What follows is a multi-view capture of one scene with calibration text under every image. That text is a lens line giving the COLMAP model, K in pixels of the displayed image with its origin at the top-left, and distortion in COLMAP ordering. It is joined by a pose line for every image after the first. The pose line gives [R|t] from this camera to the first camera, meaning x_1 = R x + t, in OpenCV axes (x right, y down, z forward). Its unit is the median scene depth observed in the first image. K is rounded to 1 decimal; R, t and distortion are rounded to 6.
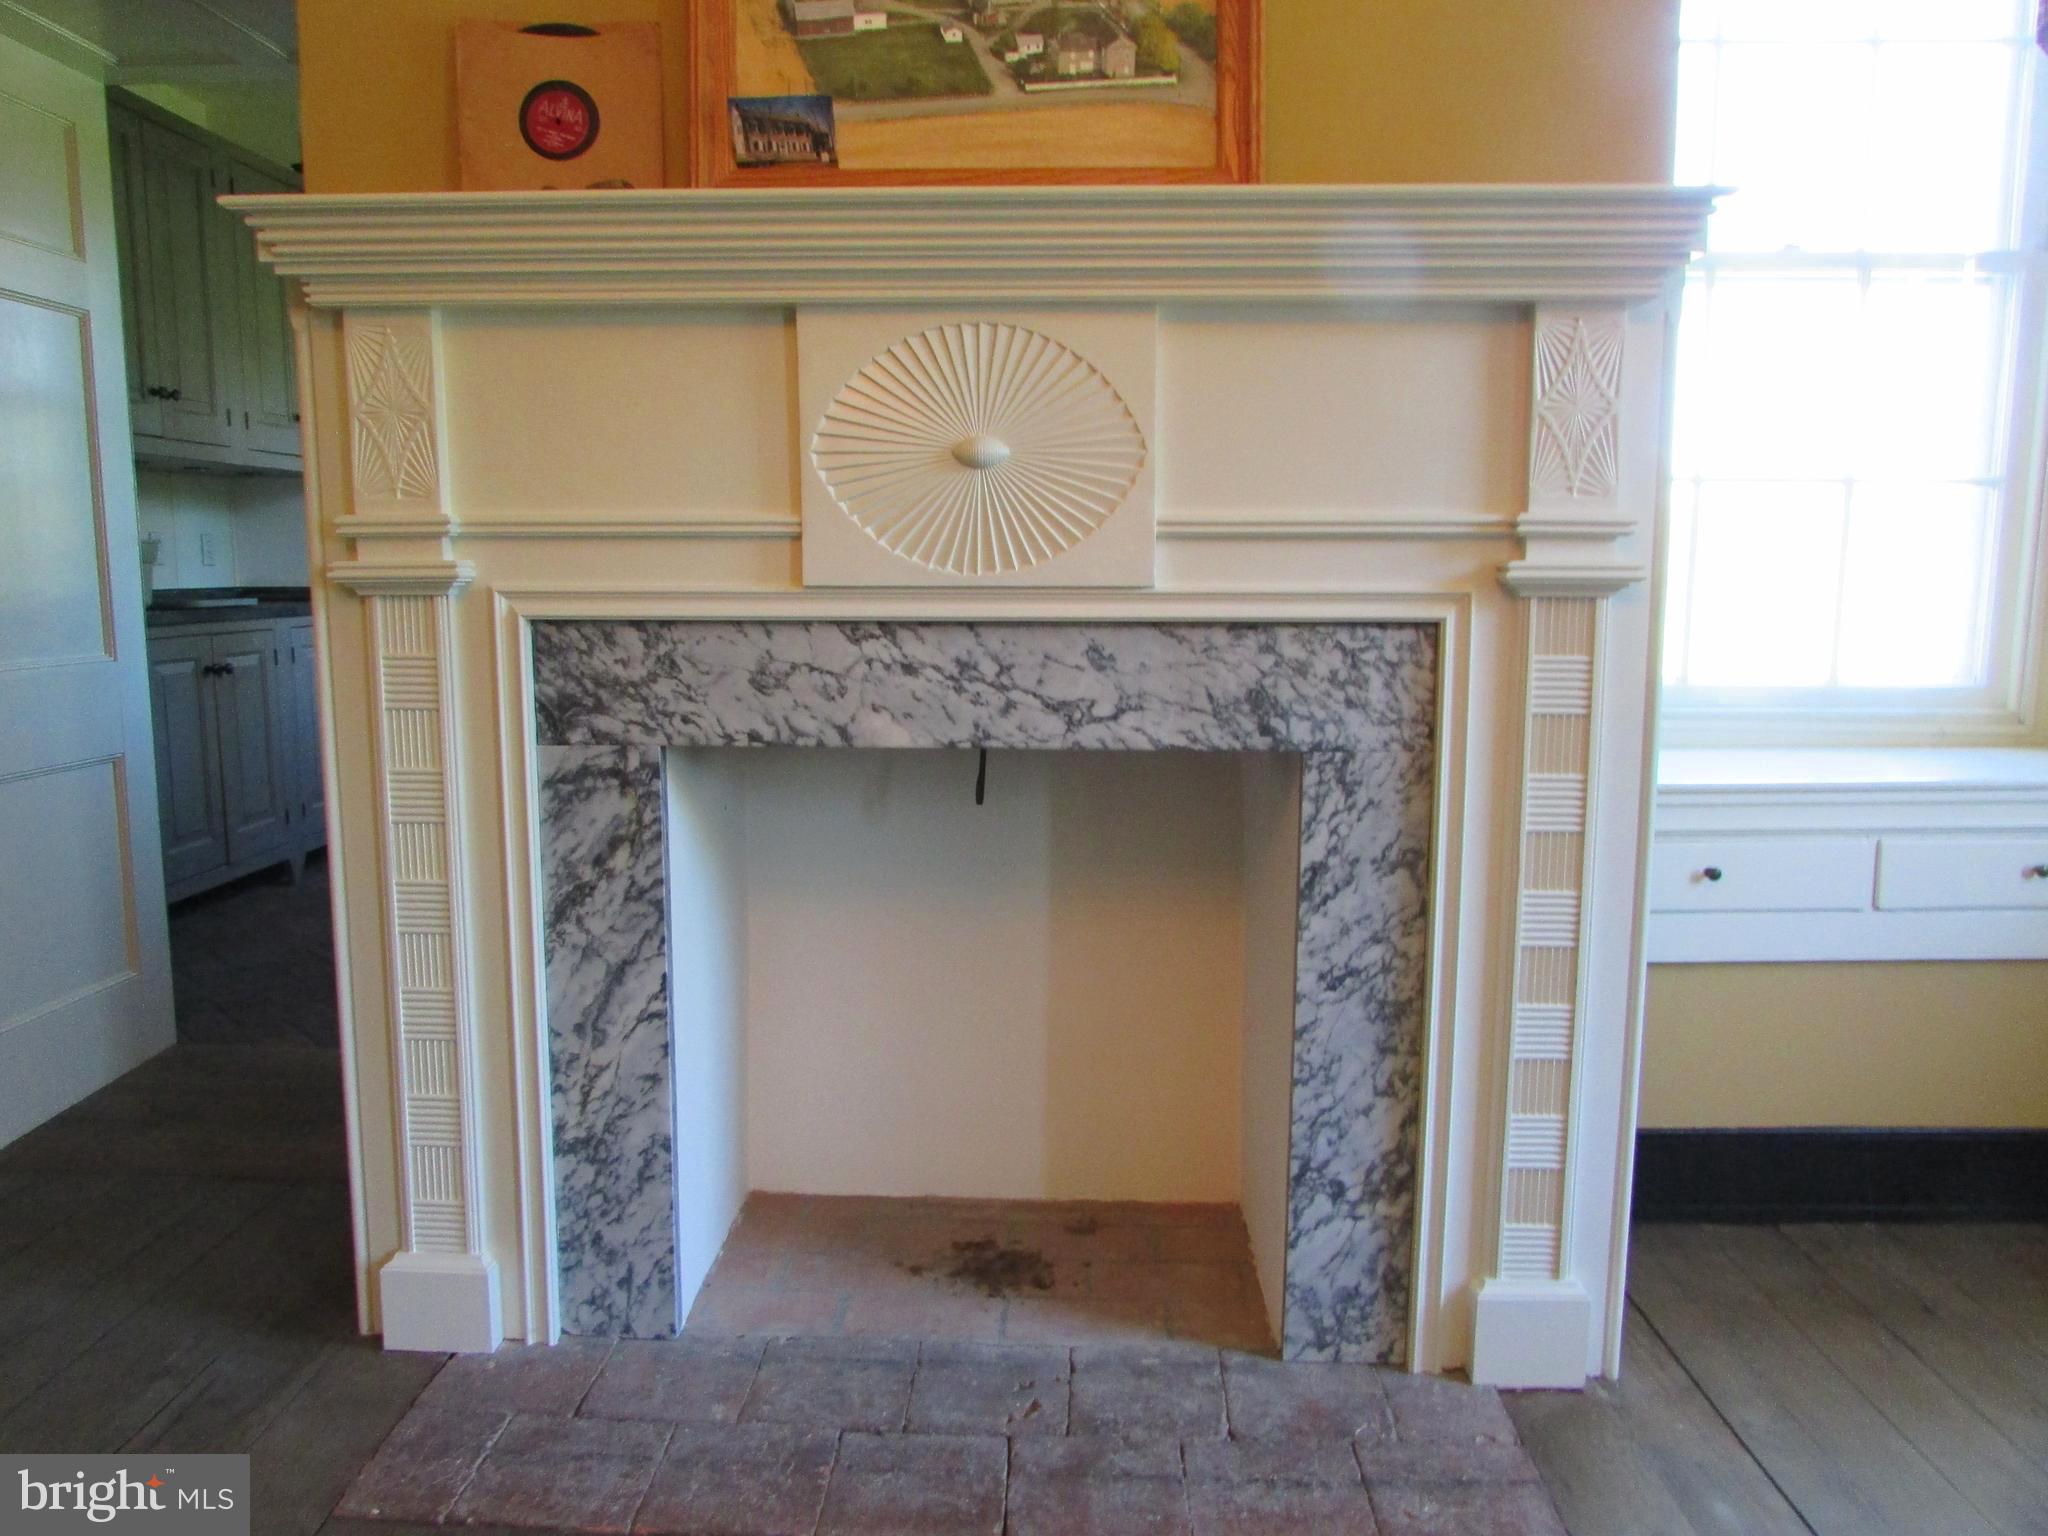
lens RADIAL K [[1455.2, 0, 1020.8], [0, 1455.2, 774.6], [0, 0, 1]] dist [-0.025263, -0.002605]
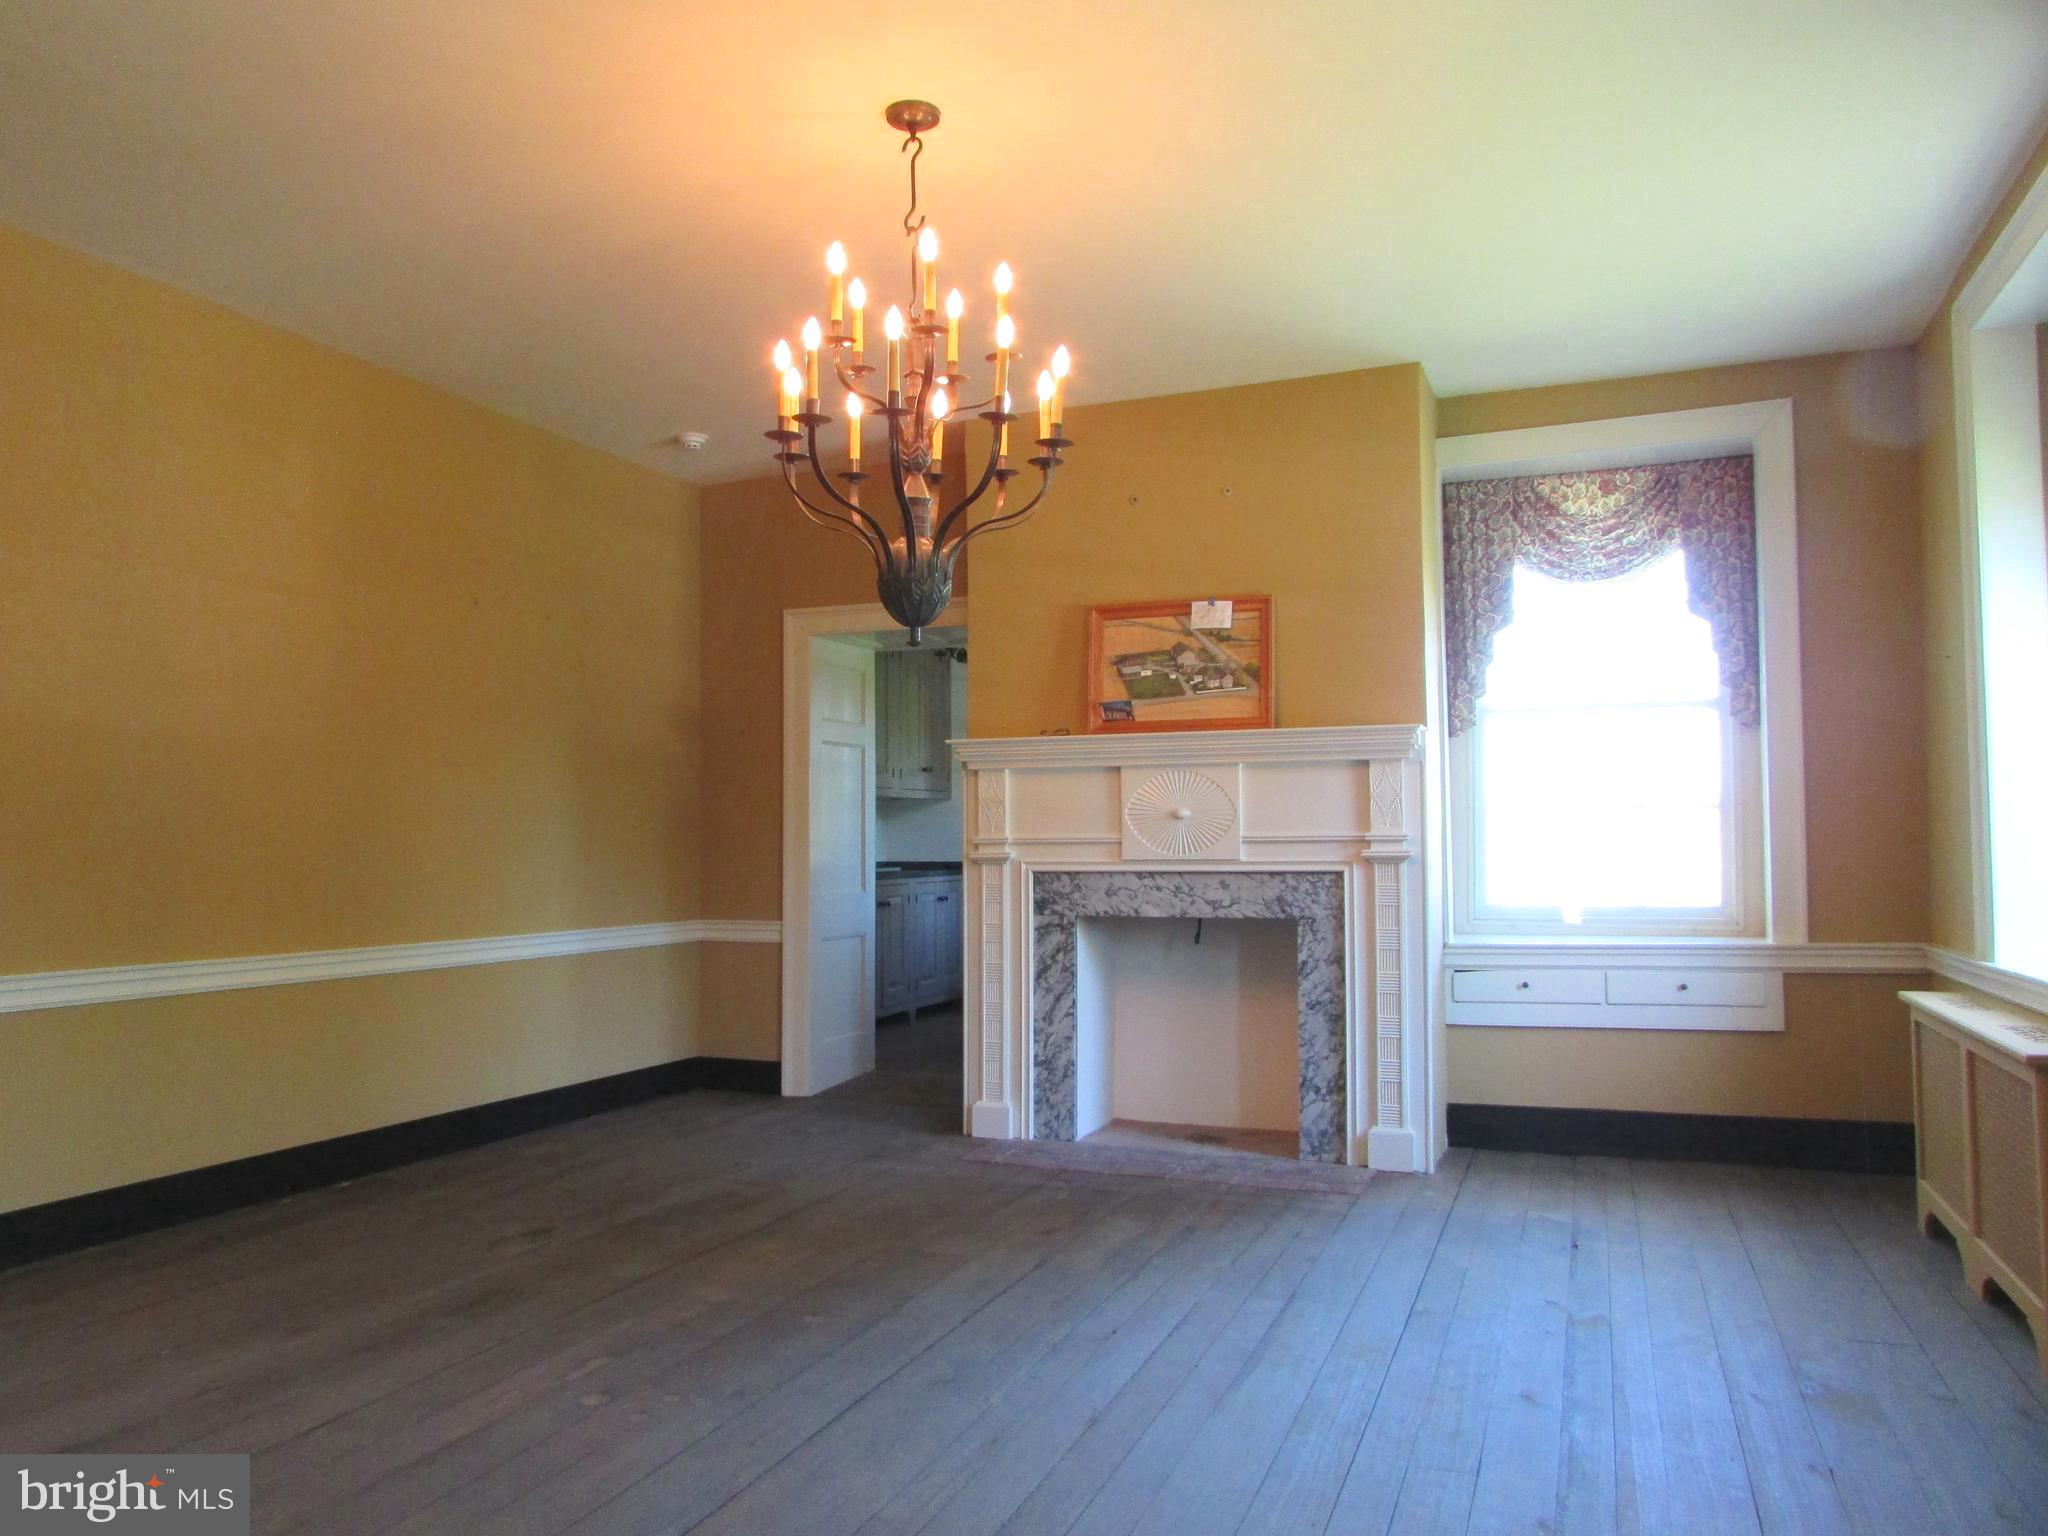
lens RADIAL K [[1455.2, 0, 1020.8], [0, 1455.2, 774.6], [0, 0, 1]] dist [-0.025263, -0.002605]
pose [[0.940054, -0.023845, -0.340192, 0.634425], [-0.040382, 0.982751, -0.180471, 0.228757], [0.338627, 0.183390, 0.922876, -1.732396]]
